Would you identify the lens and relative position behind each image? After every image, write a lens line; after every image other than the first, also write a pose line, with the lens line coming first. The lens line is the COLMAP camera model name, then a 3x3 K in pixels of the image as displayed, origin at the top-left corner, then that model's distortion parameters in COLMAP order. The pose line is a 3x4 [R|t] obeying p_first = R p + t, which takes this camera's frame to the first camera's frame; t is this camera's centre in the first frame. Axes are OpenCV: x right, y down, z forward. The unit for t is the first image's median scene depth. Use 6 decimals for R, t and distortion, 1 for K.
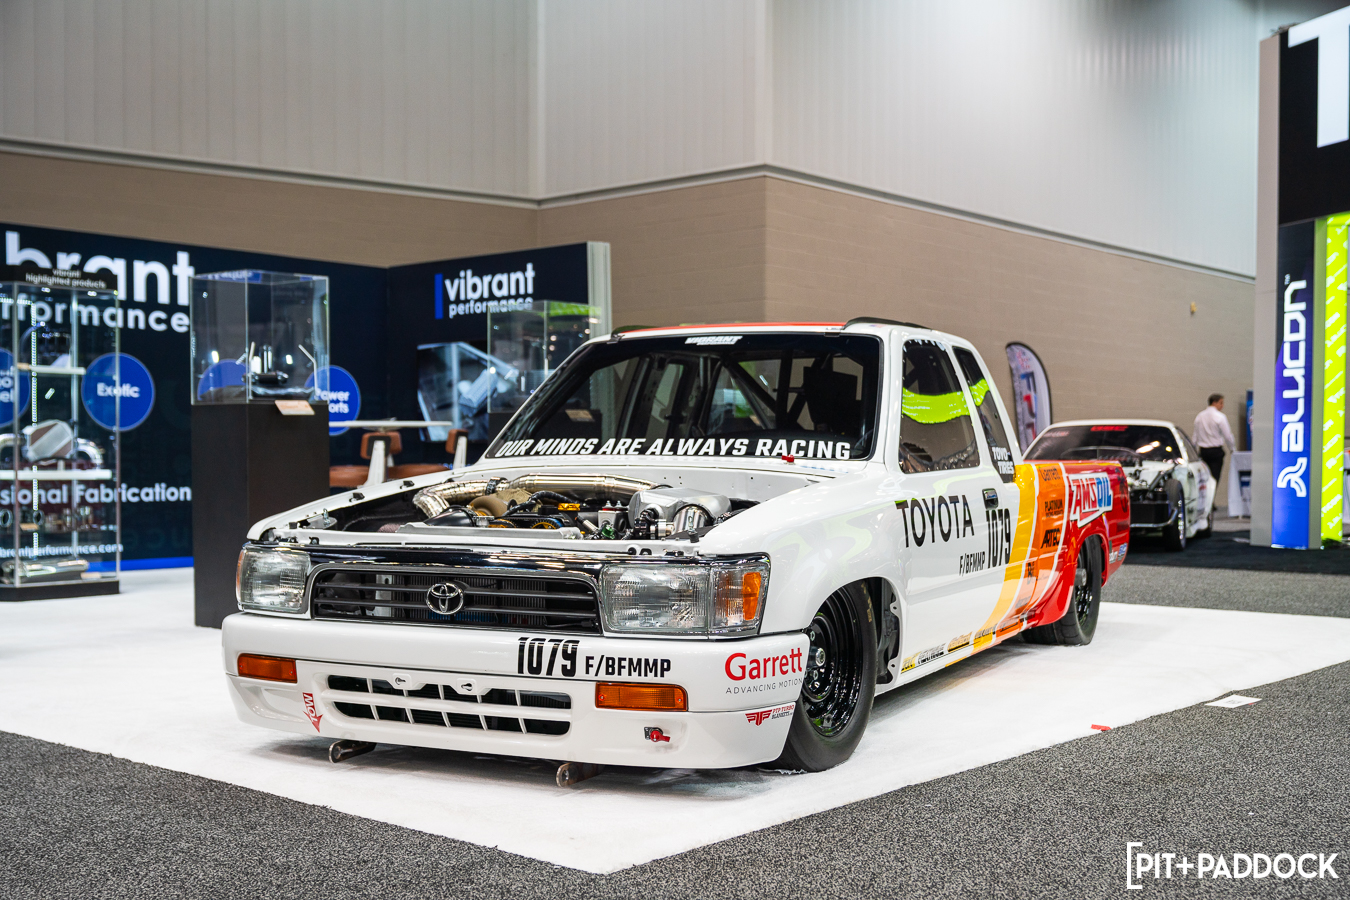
lens RADIAL K [[1527.3, 0, 679.4], [0, 1527.3, 473.0], [0, 0, 1]] dist [0.015616, 0.025564]
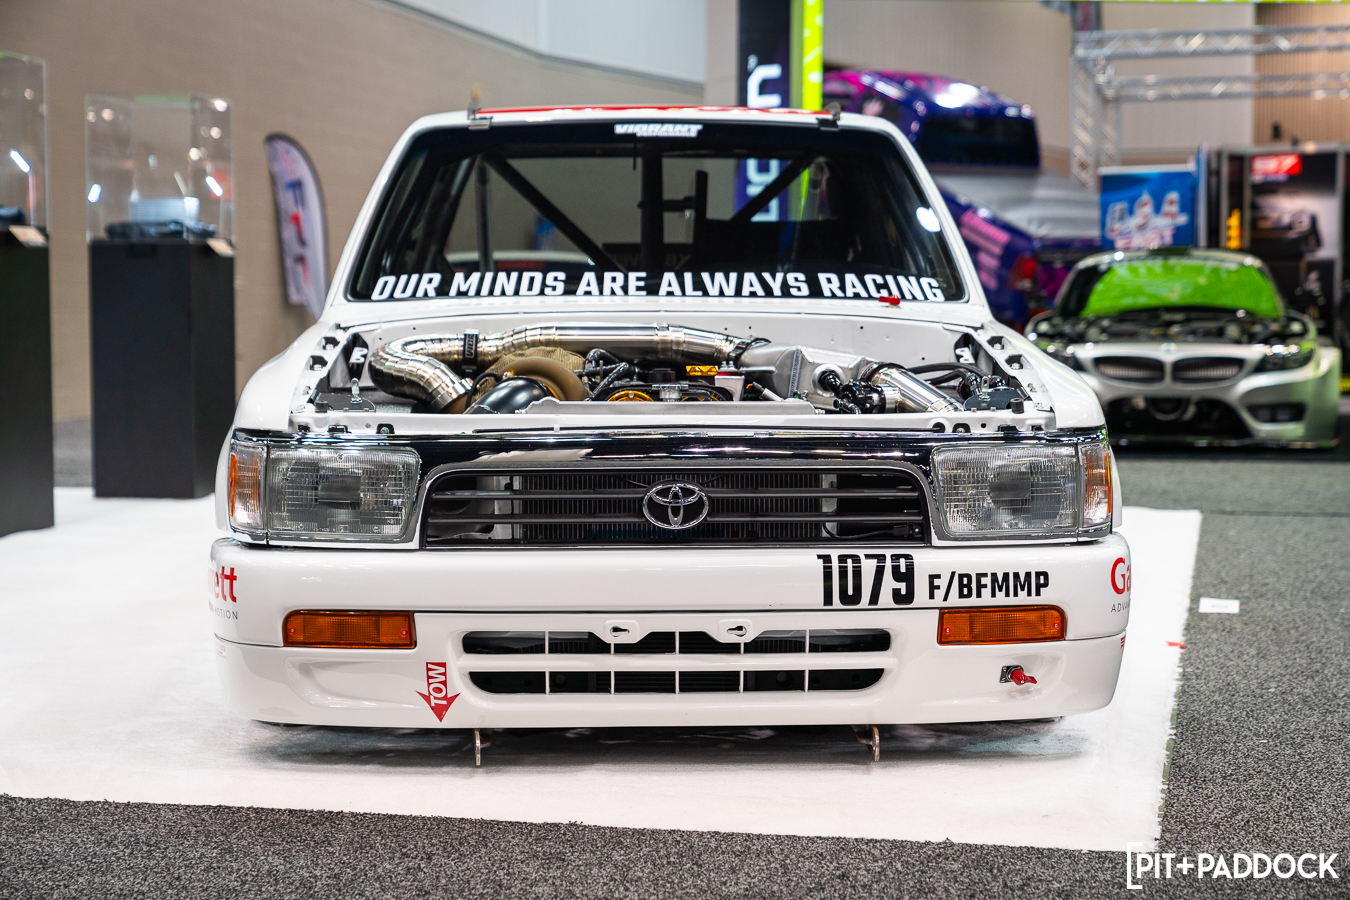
lens RADIAL K [[2312.3, 0, 675.0], [0, 2312.3, 450.0], [0, 0, 1]] dist [0.019705, -0.006061]
pose [[0.886018, -0.031051, 0.462610, -0.495941], [0.007471, 0.998581, 0.052718, 0.002638], [-0.463591, -0.043253, 0.884993, 0.072702]]
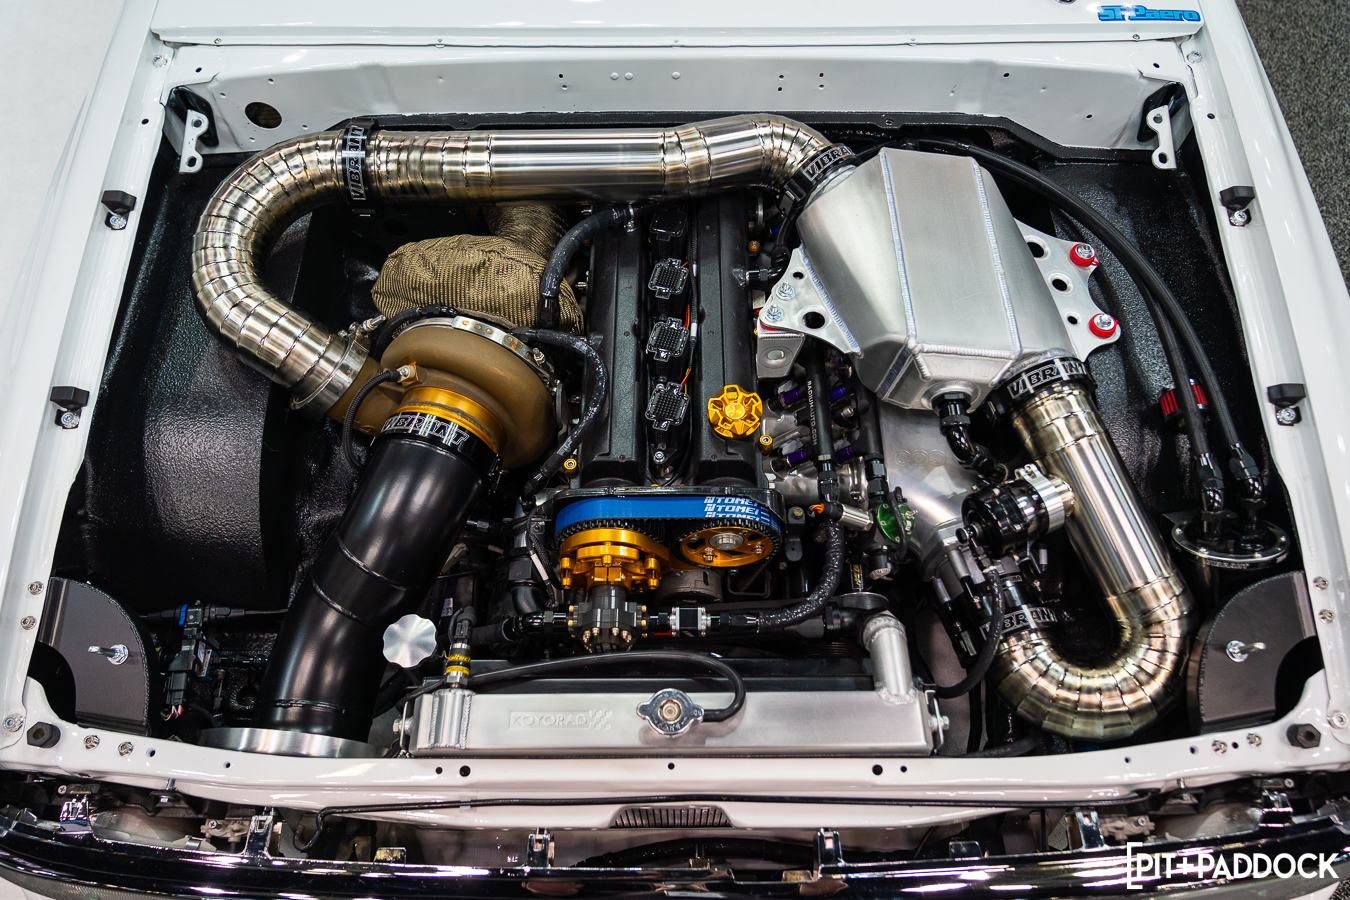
lens RADIAL K [[922.6, 0, 675.0], [0, 922.6, 450.0], [0, 0, 1]] dist [-0.012010, 0.004419]
pose [[0.899521, -0.384499, 0.207417, -0.122317], [0.013600, 0.499187, 0.866387, -0.158932], [-0.436665, -0.776513, 0.454259, 0.781452]]
